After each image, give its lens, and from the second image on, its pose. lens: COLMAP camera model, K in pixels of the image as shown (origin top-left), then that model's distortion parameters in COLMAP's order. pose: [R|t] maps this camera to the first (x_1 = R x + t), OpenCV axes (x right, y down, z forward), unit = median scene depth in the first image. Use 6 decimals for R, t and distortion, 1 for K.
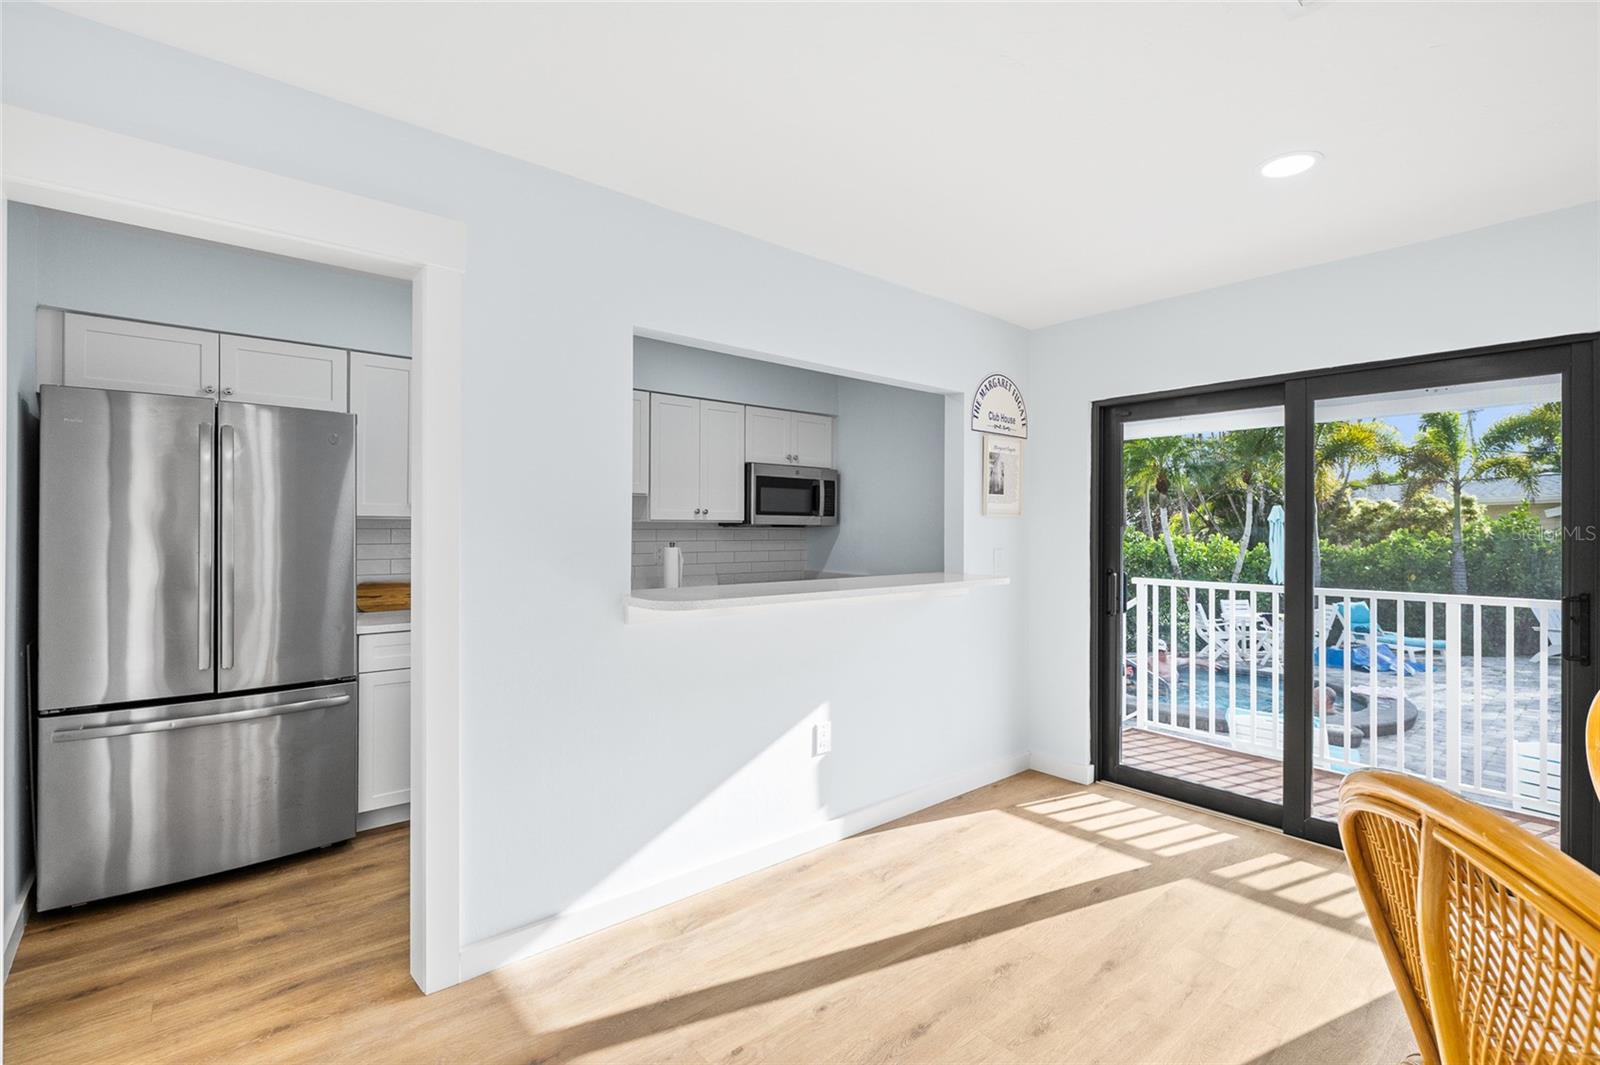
lens RADIAL K [[721.1, 0, 800.2], [0, 721.1, 522.8], [0, 0, 1]] dist [-0.000682, -0.000024]
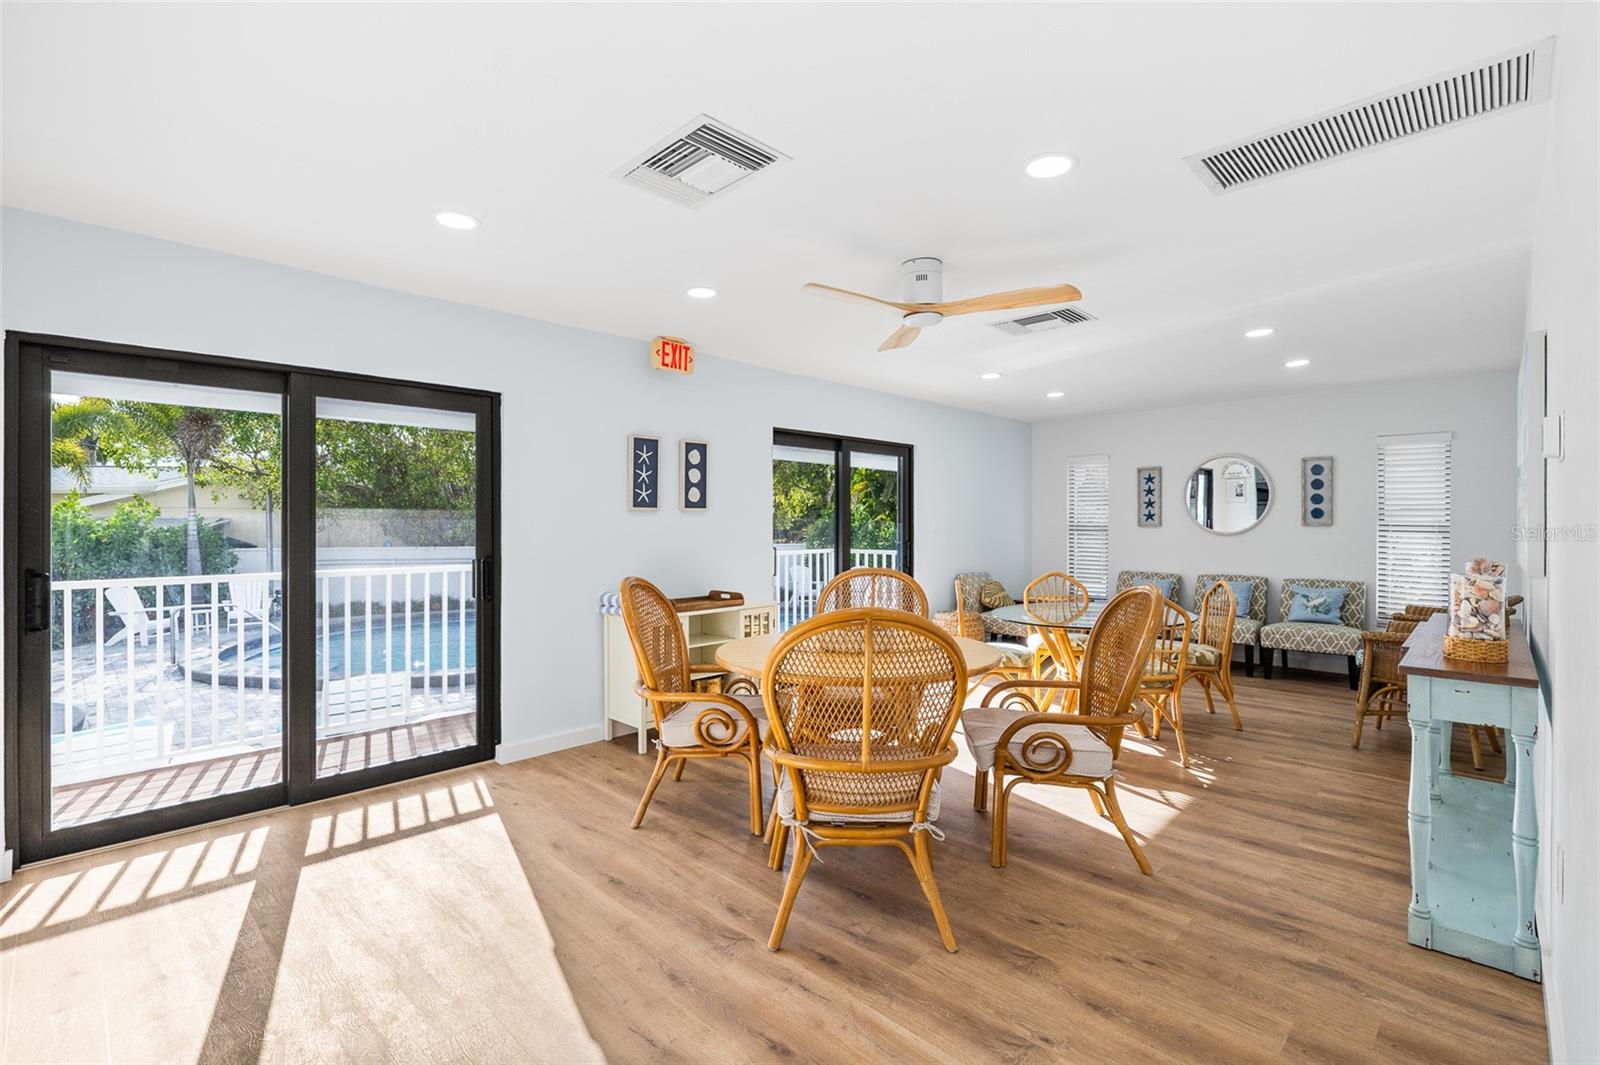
lens RADIAL K [[721.1, 0, 800.2], [0, 721.1, 522.8], [0, 0, 1]] dist [-0.000682, -0.000024]
pose [[-0.079691, -0.004455, 0.996810, -0.419387], [-0.008062, 0.999960, 0.003824, 0.010225], [-0.996787, -0.007731, -0.079724, 0.347669]]
